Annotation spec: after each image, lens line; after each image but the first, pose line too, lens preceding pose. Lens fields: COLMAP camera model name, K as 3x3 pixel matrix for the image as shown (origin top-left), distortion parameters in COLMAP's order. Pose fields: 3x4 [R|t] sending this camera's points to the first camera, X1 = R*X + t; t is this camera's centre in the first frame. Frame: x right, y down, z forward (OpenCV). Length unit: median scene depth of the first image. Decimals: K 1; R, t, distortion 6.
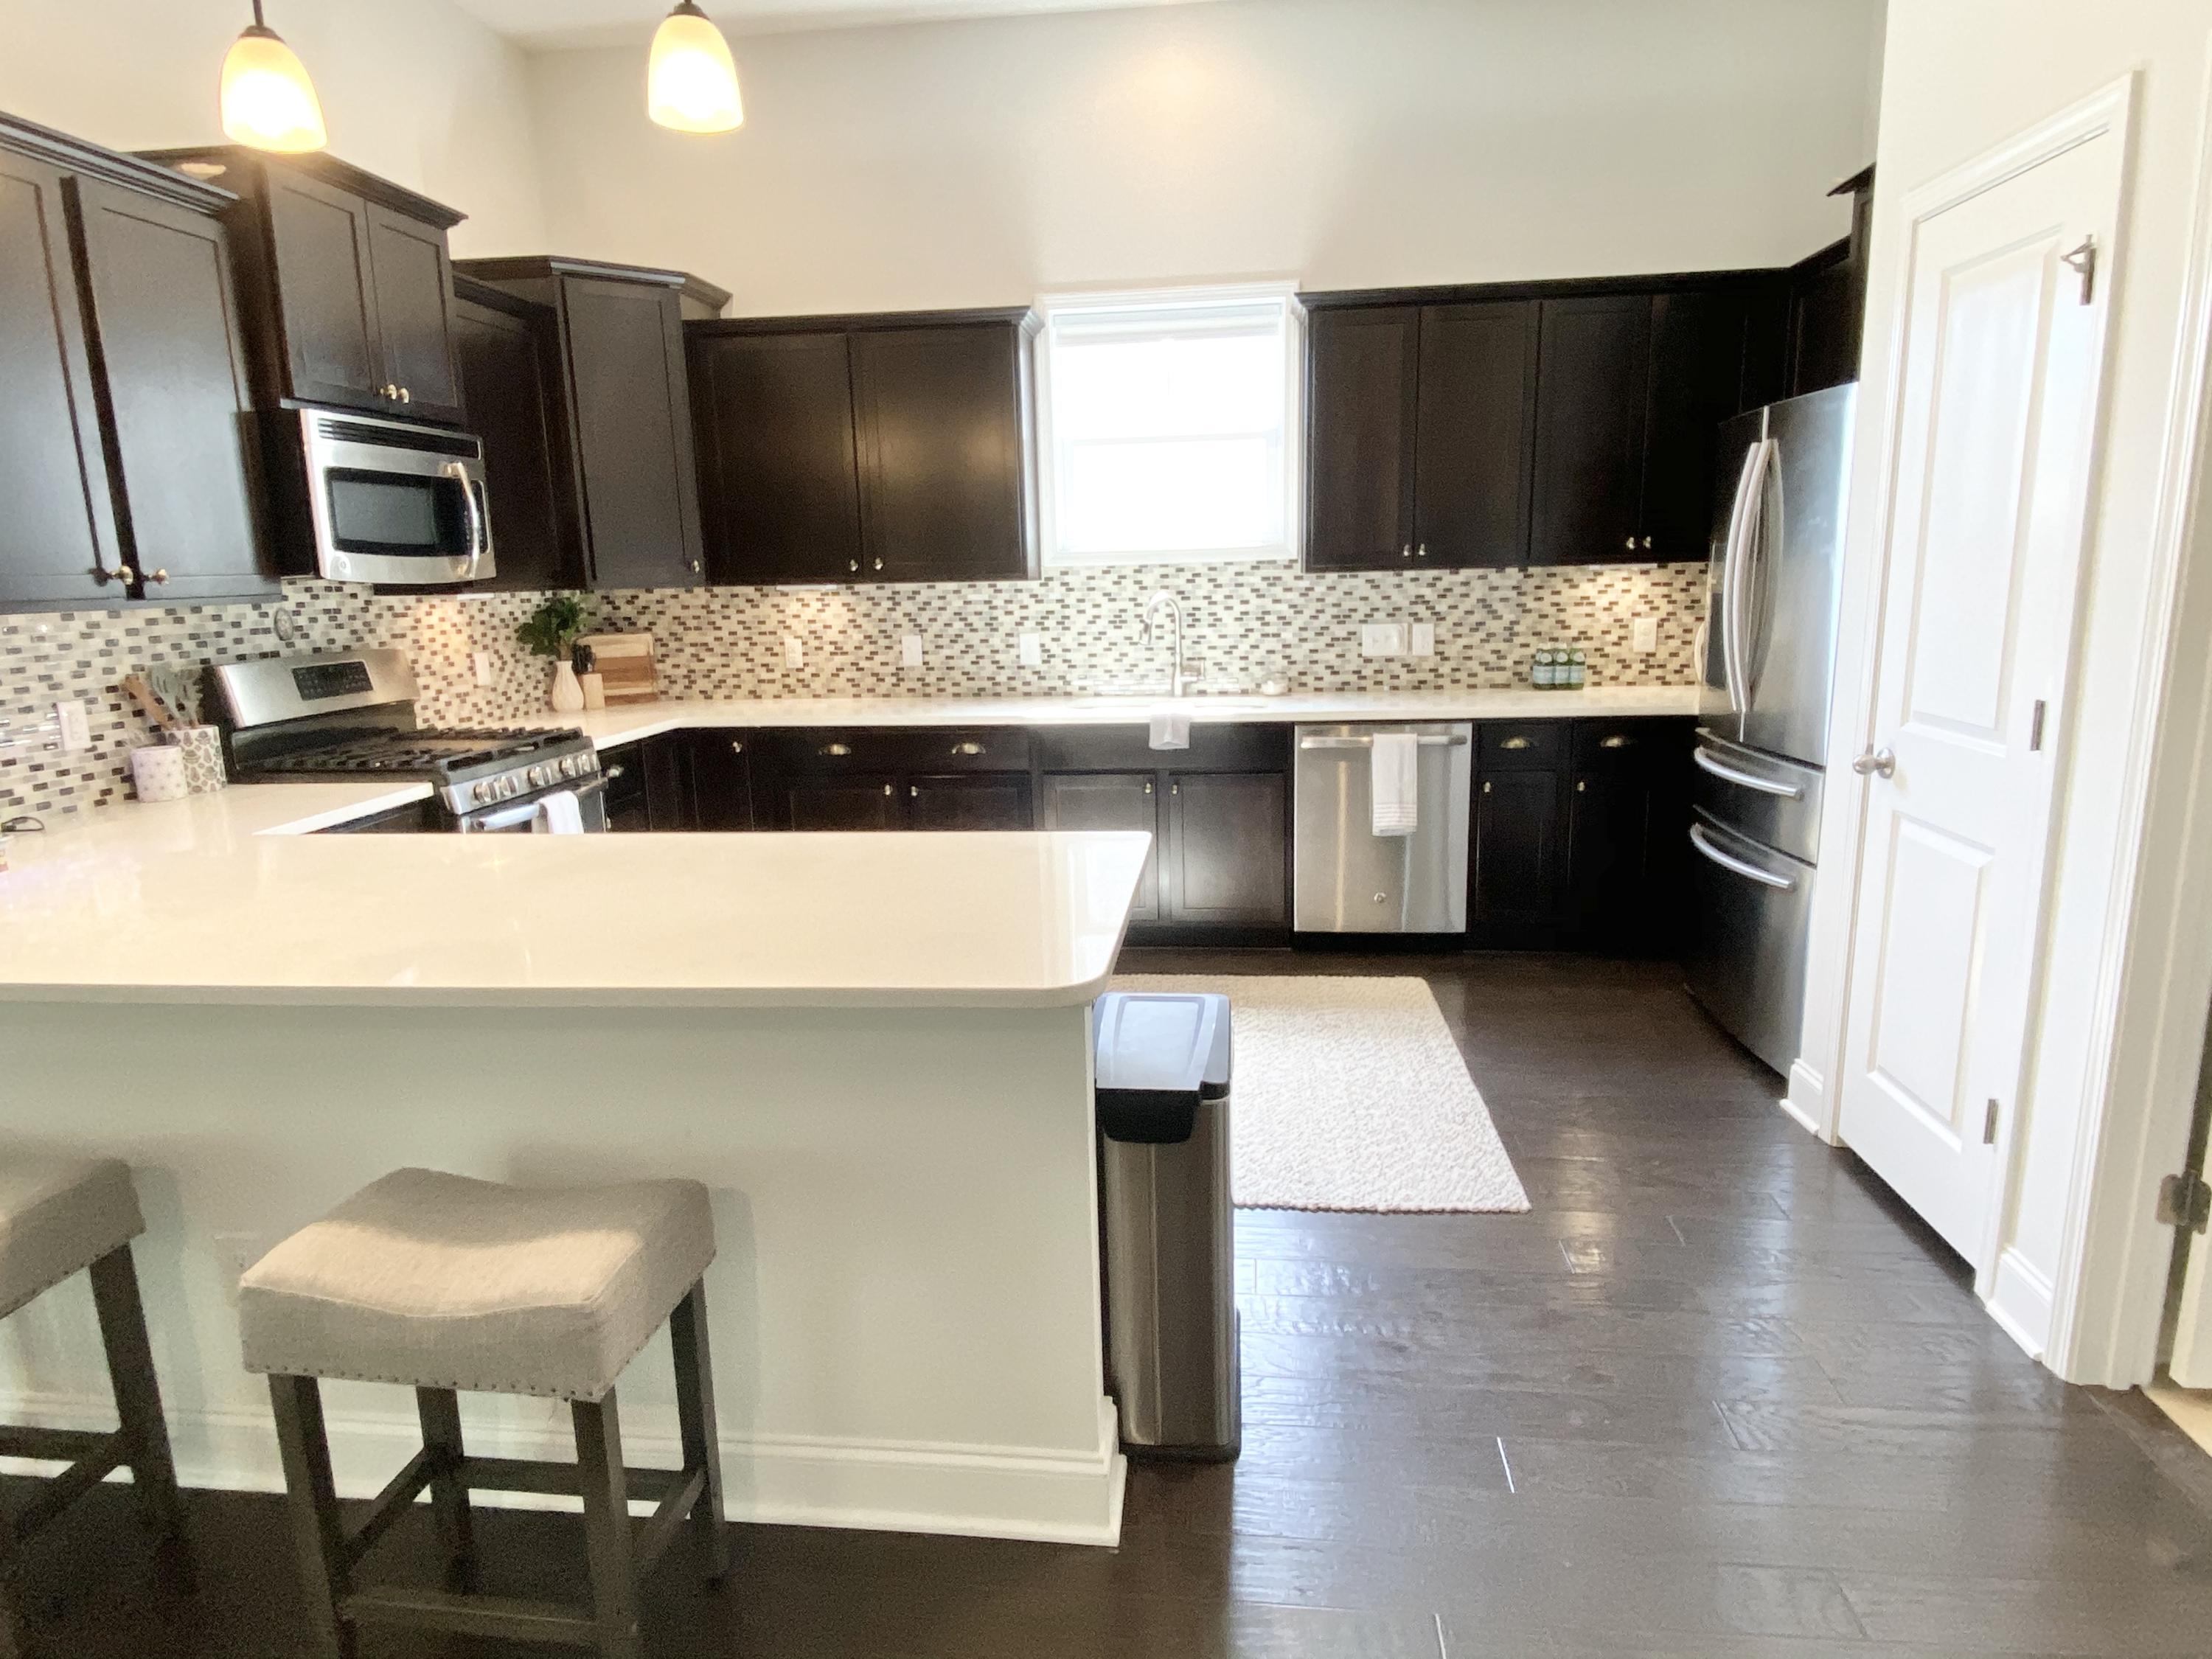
lens RADIAL K [[1290.2, 0, 1110.3], [0, 1290.2, 841.5], [0, 0, 1]] dist [0.072469, -0.004423]
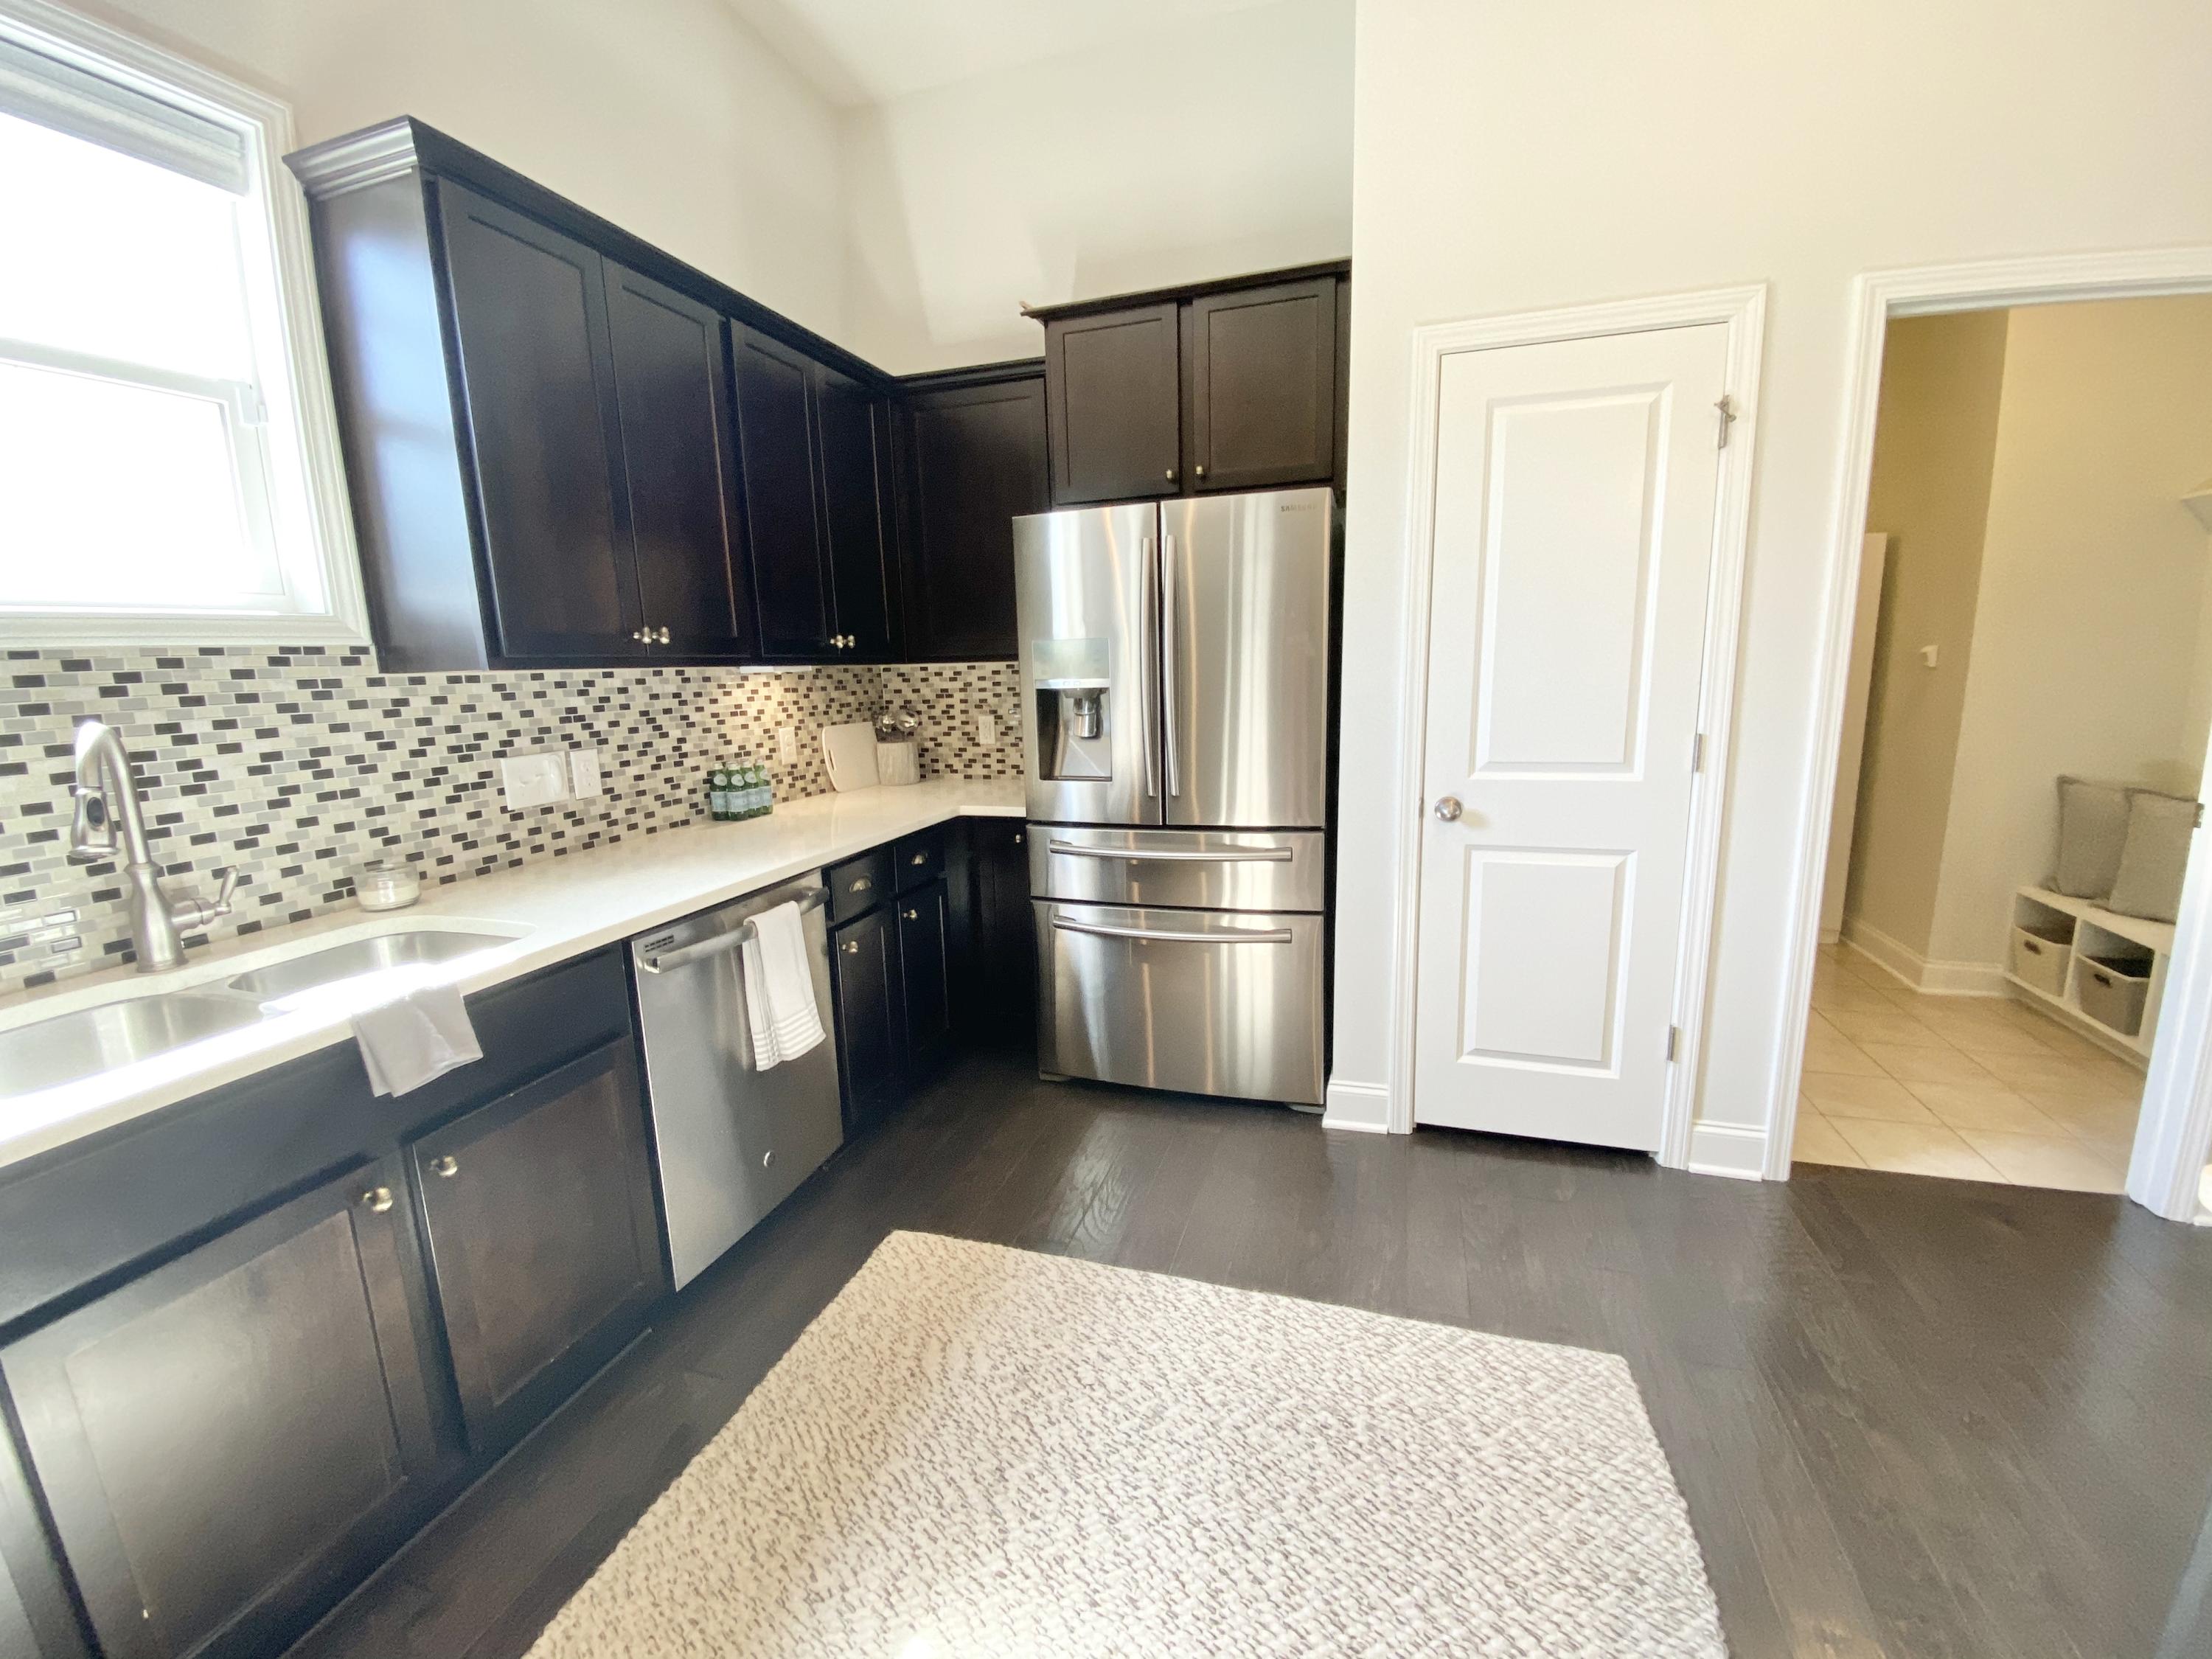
lens RADIAL K [[902.6, 0, 1110.0], [0, 902.6, 828.5], [0, 0, 1]] dist [0.015462, -0.017515]
pose [[0.201641, -0.158658, 0.966524, -0.158903], [0.229583, 0.966958, 0.110833, -0.118467], [-0.952173, 0.199549, 0.231404, 0.644003]]
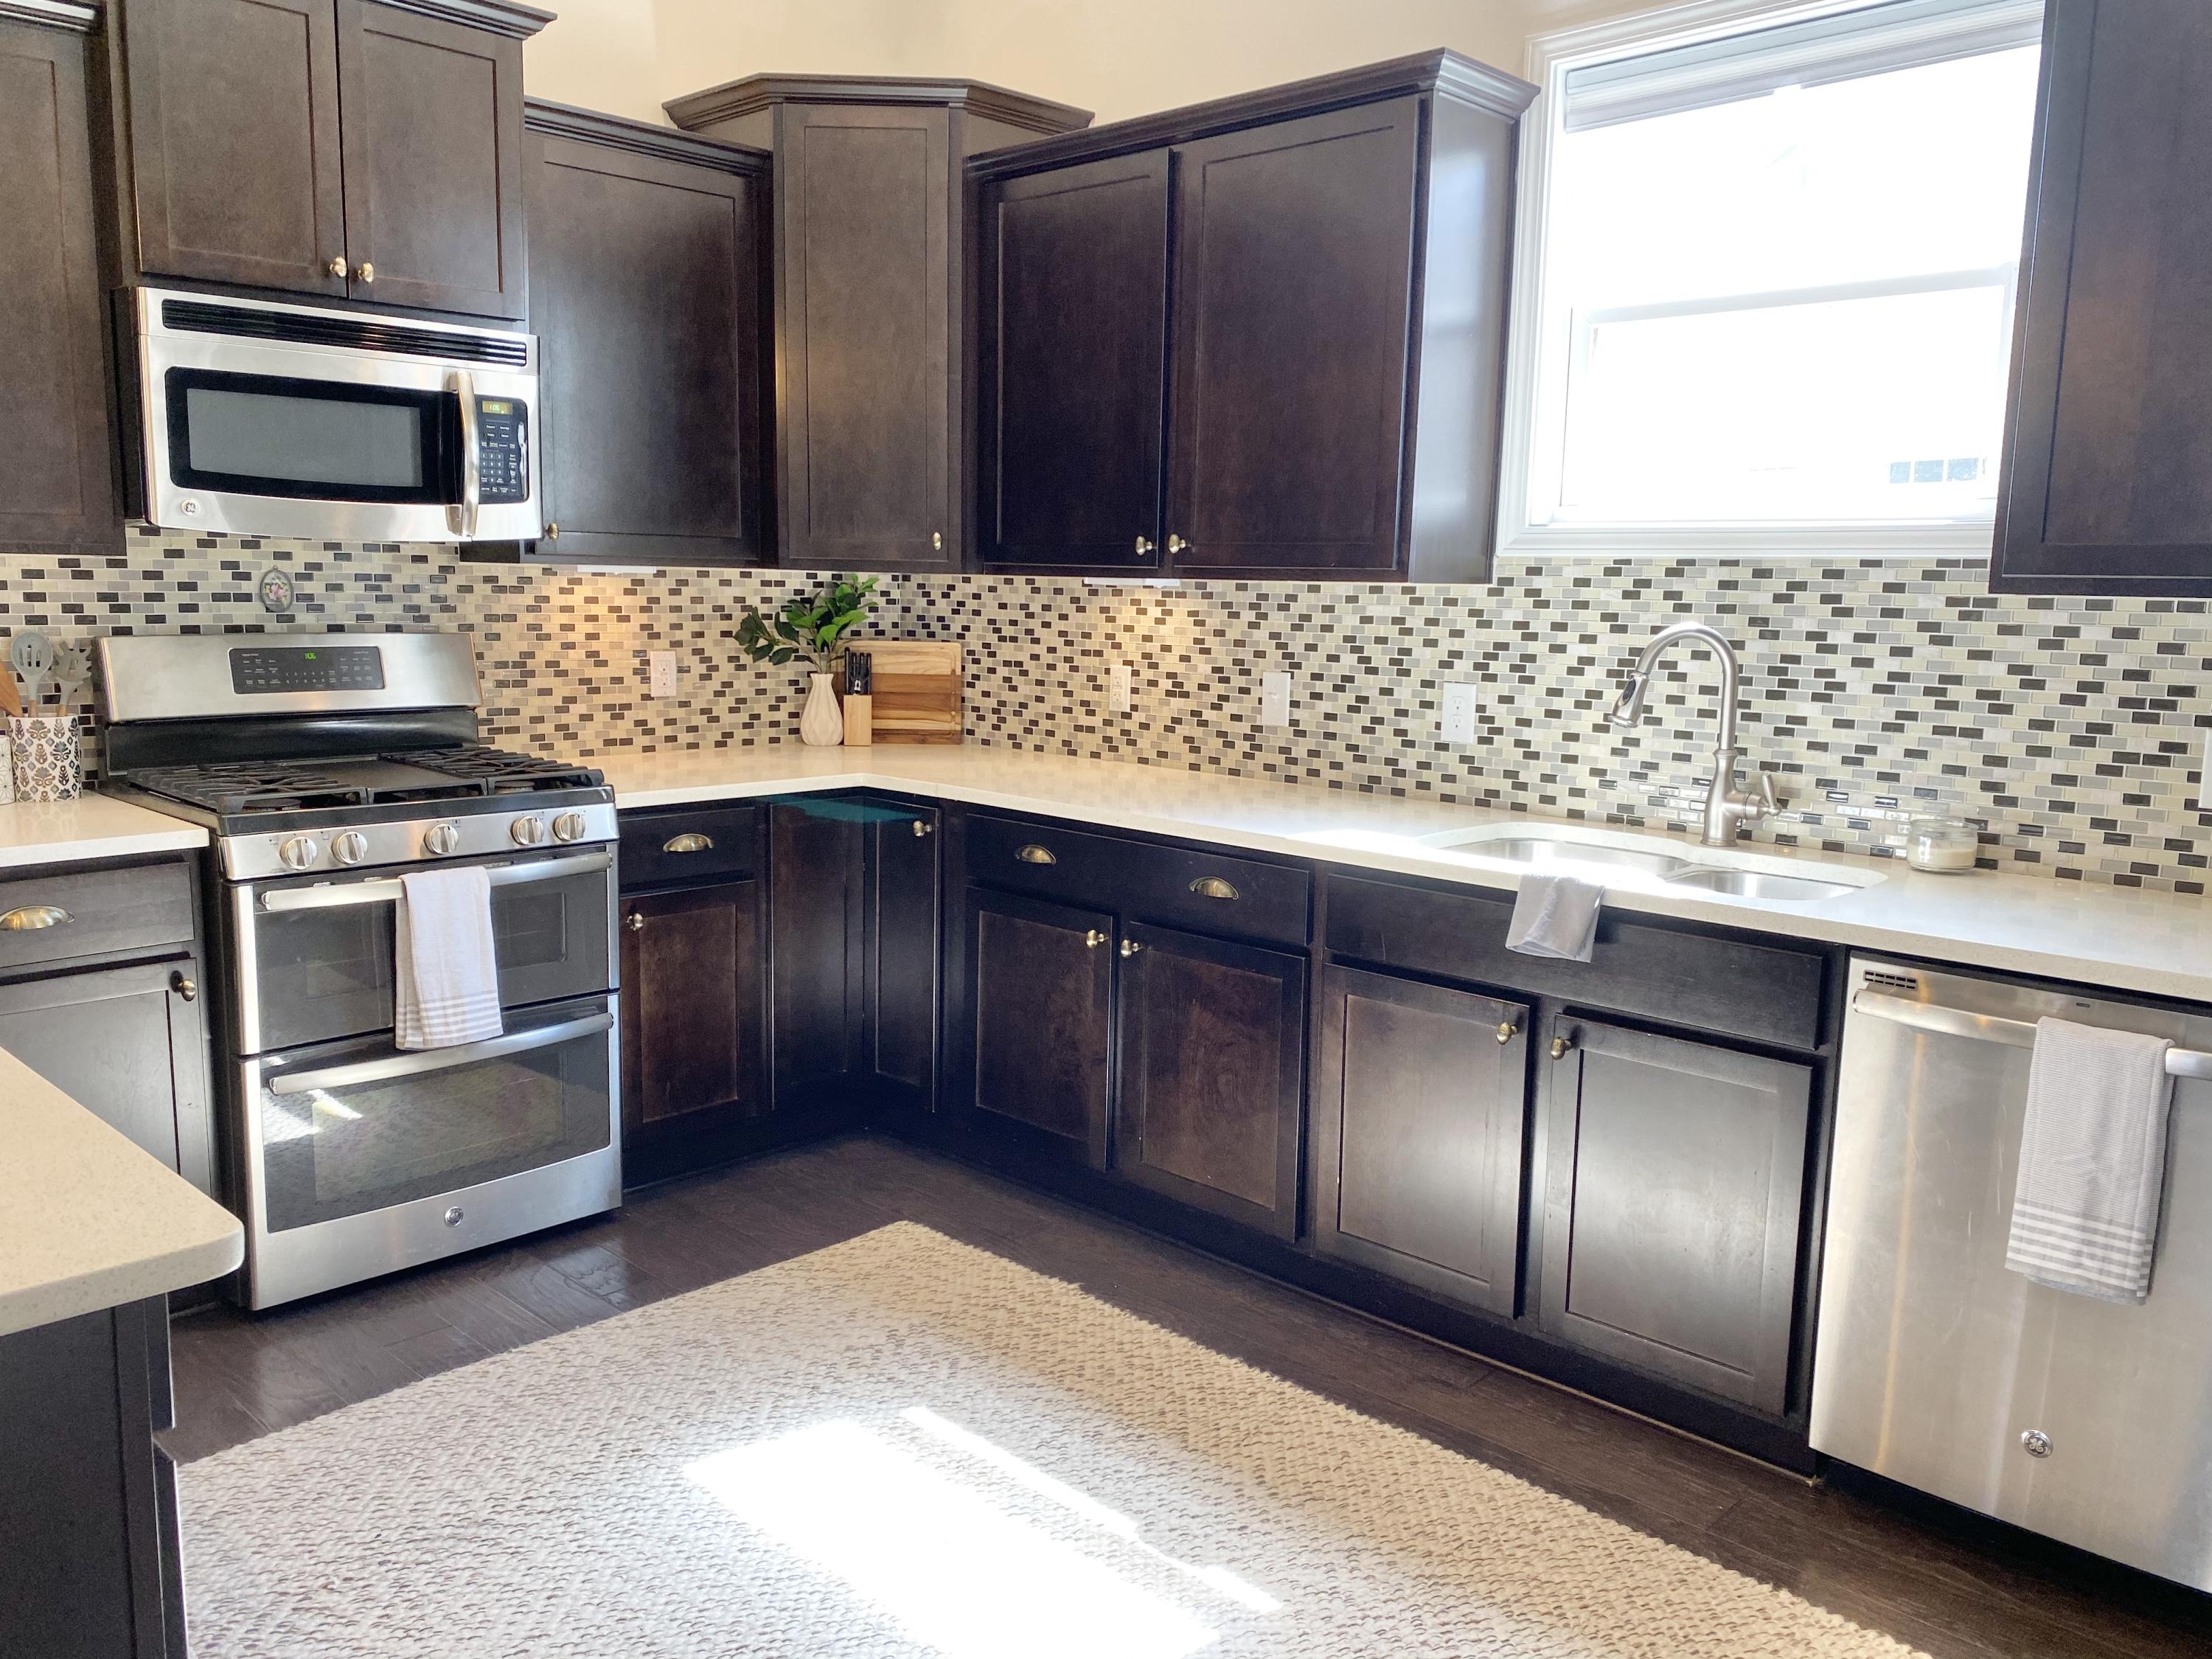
lens RADIAL K [[1707.6, 0, 1103.3], [0, 1707.6, 835.2], [0, 0, 1]] dist [0.029181, -0.030297]
pose [[0.788697, 0.132484, -0.600337, 0.250081], [-0.169370, 0.985540, -0.005020, -0.075747], [0.590991, 0.105639, 0.799731, 0.385097]]
